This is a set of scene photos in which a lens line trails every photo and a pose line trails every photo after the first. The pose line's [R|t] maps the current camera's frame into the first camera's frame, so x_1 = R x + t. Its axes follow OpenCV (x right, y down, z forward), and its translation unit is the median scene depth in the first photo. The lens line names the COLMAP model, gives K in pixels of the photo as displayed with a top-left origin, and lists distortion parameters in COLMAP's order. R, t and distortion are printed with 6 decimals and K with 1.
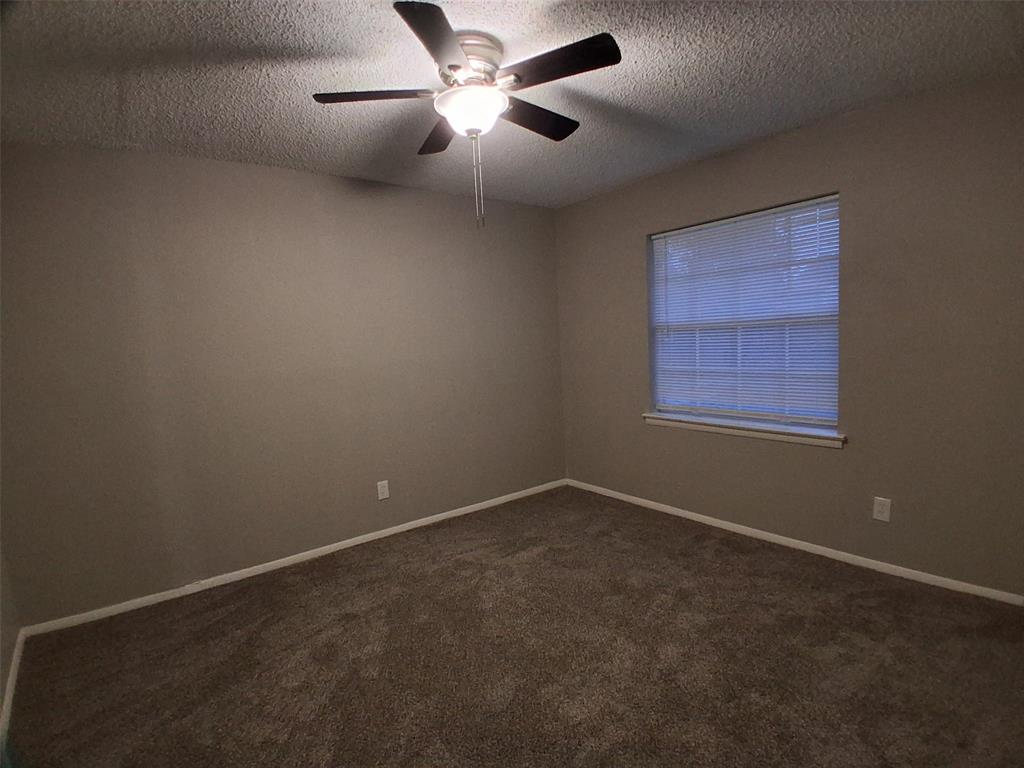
lens RADIAL K [[508.5, 0, 509.7], [0, 508.5, 393.3], [0, 0, 1]] dist [0.002836, -0.045292]
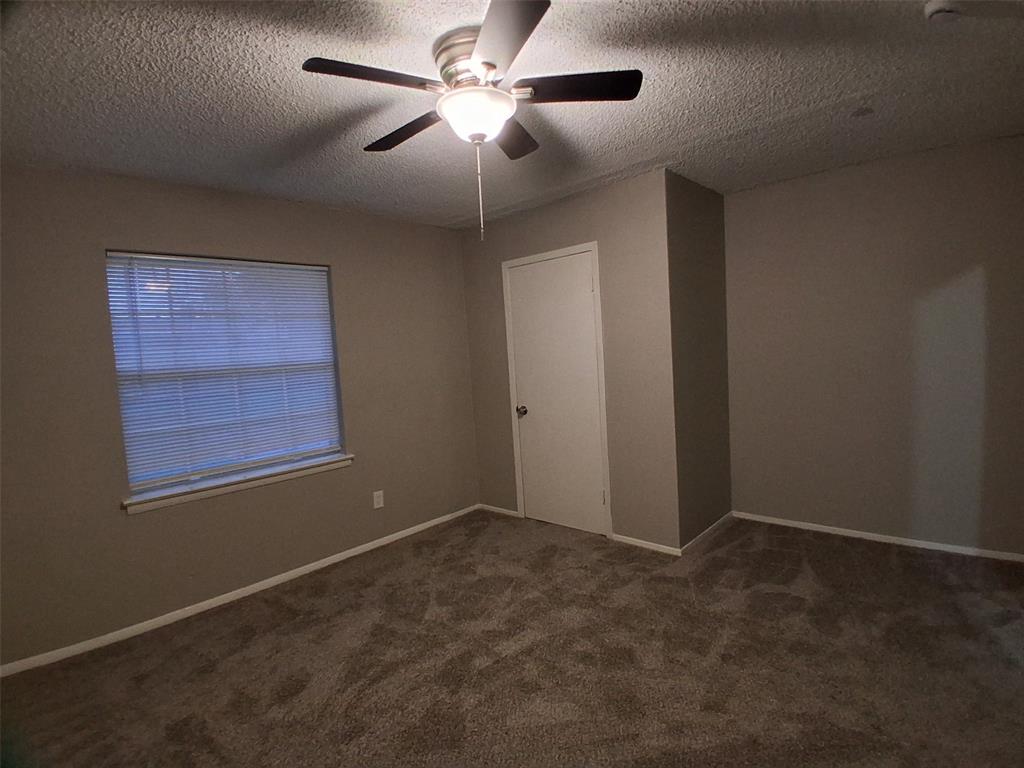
lens RADIAL K [[508.5, 0, 509.7], [0, 508.5, 393.3], [0, 0, 1]] dist [0.002836, -0.045292]
pose [[-0.167497, -0.025778, 0.985536, -0.673289], [0.171717, 0.983615, 0.054912, -0.071699], [-0.970803, 0.178431, -0.160326, 0.784186]]
